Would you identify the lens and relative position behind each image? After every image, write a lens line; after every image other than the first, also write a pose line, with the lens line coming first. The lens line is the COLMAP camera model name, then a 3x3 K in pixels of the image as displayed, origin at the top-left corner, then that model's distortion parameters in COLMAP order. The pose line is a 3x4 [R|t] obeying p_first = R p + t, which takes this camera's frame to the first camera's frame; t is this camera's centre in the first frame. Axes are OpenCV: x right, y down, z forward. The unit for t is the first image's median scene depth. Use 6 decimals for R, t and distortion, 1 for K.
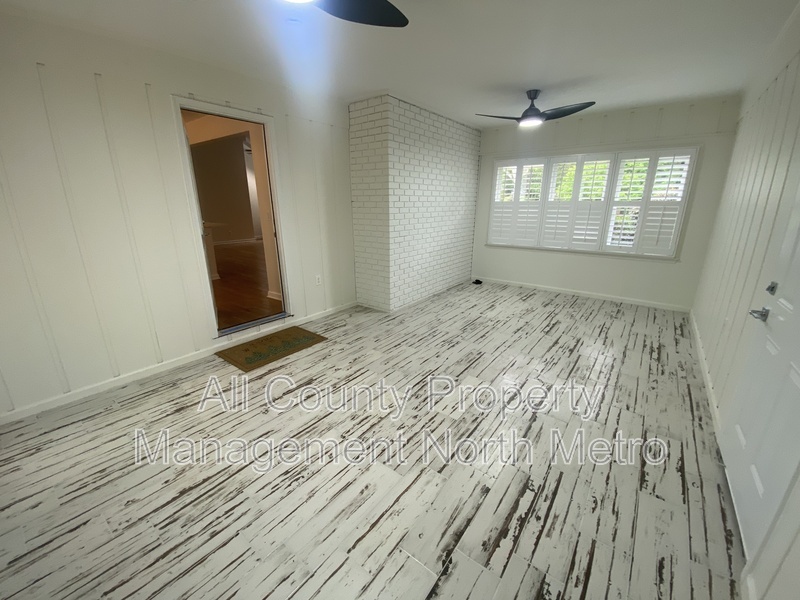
lens RADIAL K [[324.8, 0, 400.0], [0, 324.8, 300.0], [0, 0, 1]] dist [0.025257, -0.020709]
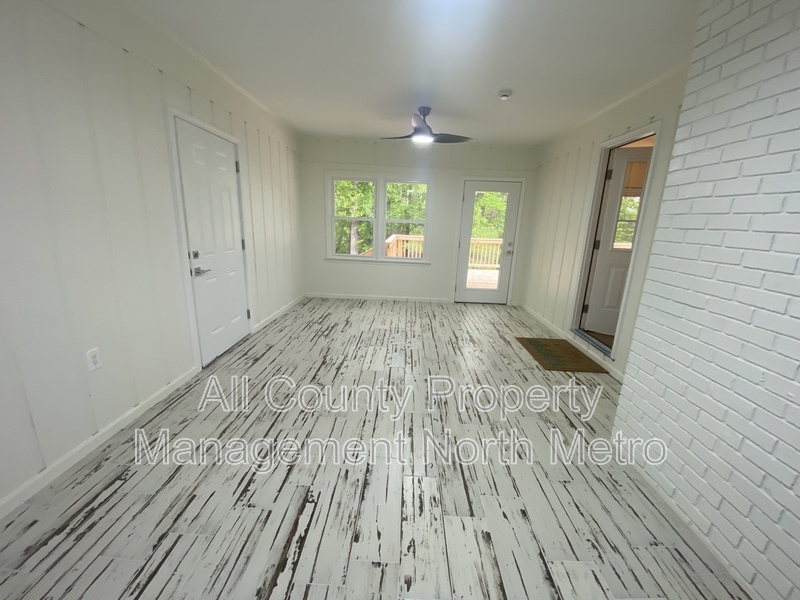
lens RADIAL K [[324.8, 0, 400.0], [0, 324.8, 300.0], [0, 0, 1]] dist [0.025257, -0.020709]
pose [[-0.810155, 0.107786, -0.576221, 0.673657], [-0.204682, 0.869076, 0.450346, -0.416457], [0.549321, 0.482793, -0.682025, 1.460471]]
